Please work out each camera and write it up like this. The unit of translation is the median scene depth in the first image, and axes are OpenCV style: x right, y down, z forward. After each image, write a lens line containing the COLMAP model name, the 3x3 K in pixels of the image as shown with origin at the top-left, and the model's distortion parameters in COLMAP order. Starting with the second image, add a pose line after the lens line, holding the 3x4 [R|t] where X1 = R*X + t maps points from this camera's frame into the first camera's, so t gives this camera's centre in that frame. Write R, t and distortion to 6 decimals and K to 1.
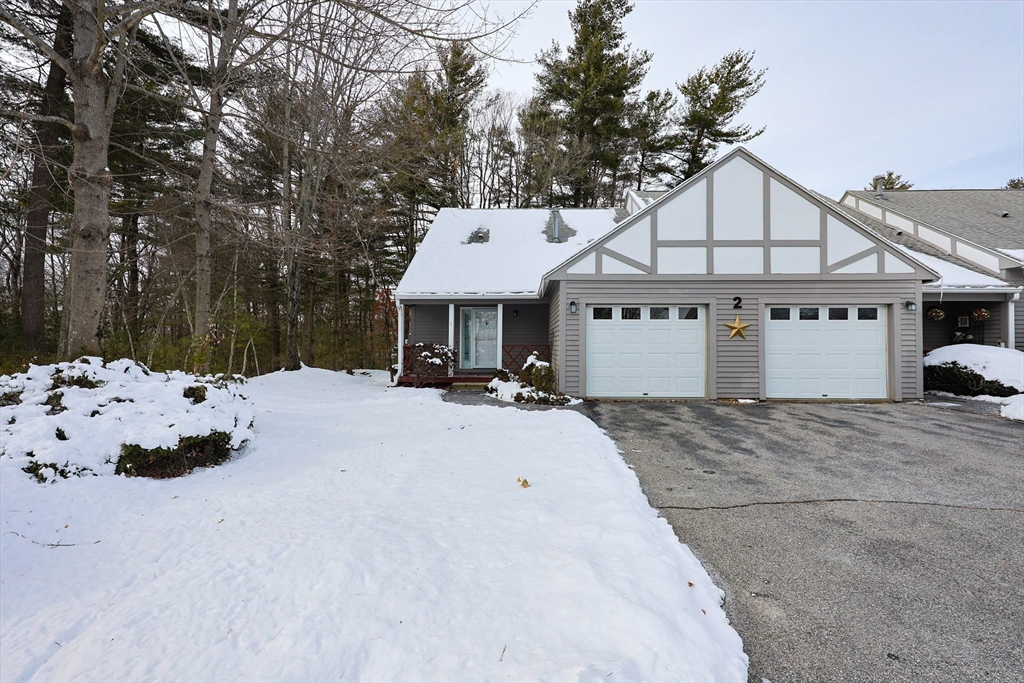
lens RADIAL K [[435.0, 0, 514.1], [0, 435.0, 338.3], [0, 0, 1]] dist [-0.000507, -0.000057]
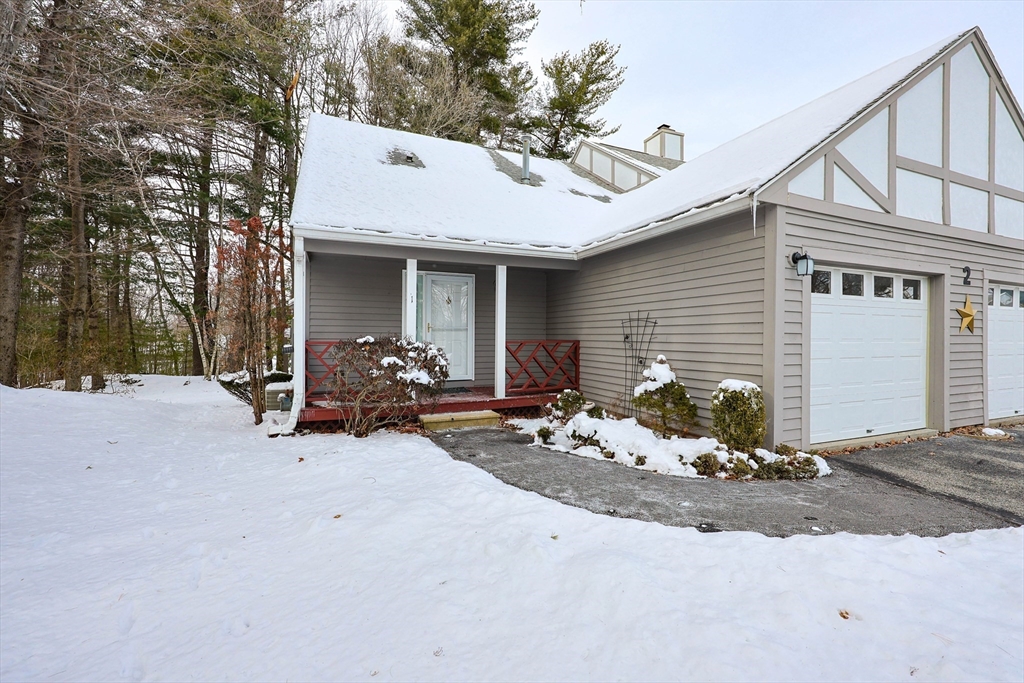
lens RADIAL K [[435.0, 0, 514.1], [0, 435.0, 338.3], [0, 0, 1]] dist [-0.000507, -0.000057]
pose [[0.909661, 0.001221, 0.415349, -0.083784], [-0.009654, 0.999788, 0.018204, 0.000931], [-0.415239, -0.020570, 0.909480, 0.167513]]
